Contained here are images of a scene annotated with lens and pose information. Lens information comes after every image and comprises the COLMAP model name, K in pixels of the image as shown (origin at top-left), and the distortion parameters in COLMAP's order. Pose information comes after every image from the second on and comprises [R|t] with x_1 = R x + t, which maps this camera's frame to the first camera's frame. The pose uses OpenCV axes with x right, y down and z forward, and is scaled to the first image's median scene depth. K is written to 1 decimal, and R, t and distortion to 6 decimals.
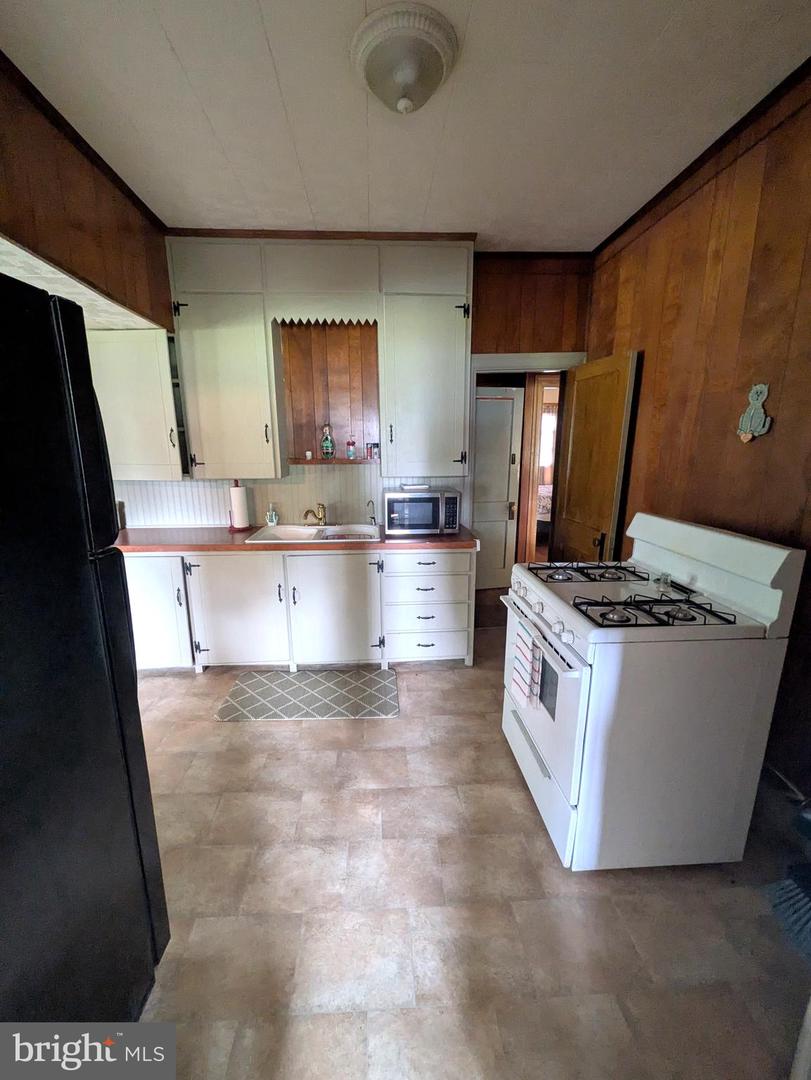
lens RADIAL K [[431.2, 0, 405.5], [0, 431.2, 540.0], [0, 0, 1]] dist [-0.000691, -0.000176]
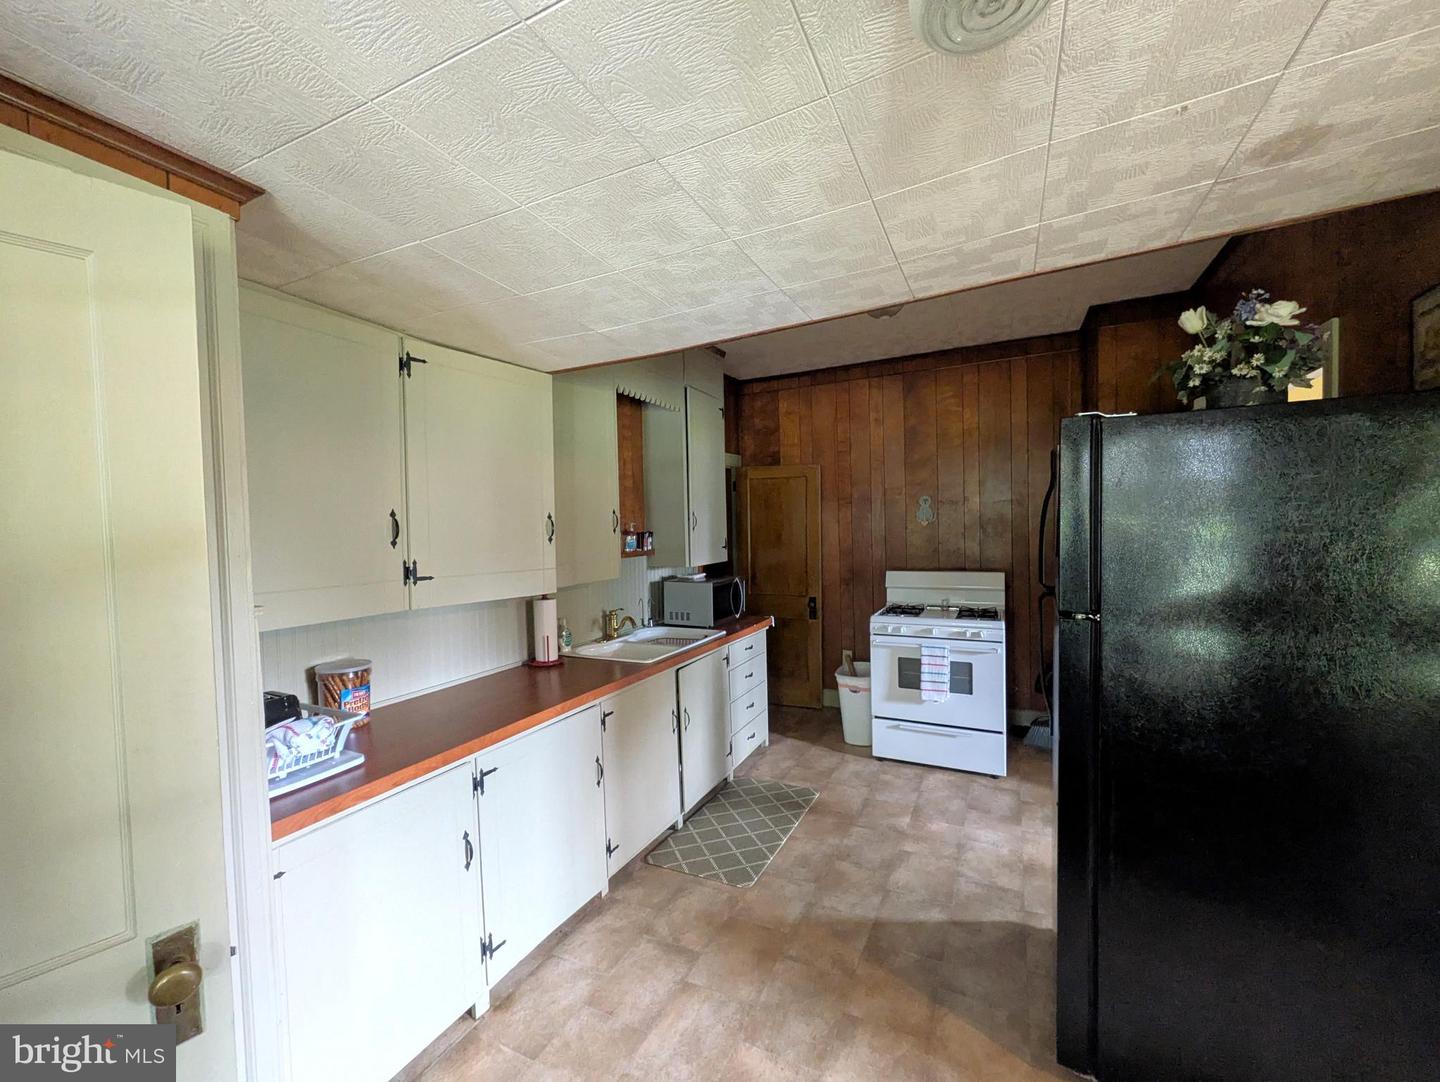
lens RADIAL K [[581.4, 0, 717.0], [0, 581.4, 550.5], [0, 0, 1]] dist [-0.000075, -0.000038]
pose [[0.494297, -0.039266, 0.868406, -1.292944], [0.210419, 0.974676, -0.075699, -0.091110], [-0.843442, 0.220147, 0.490041, 0.402523]]
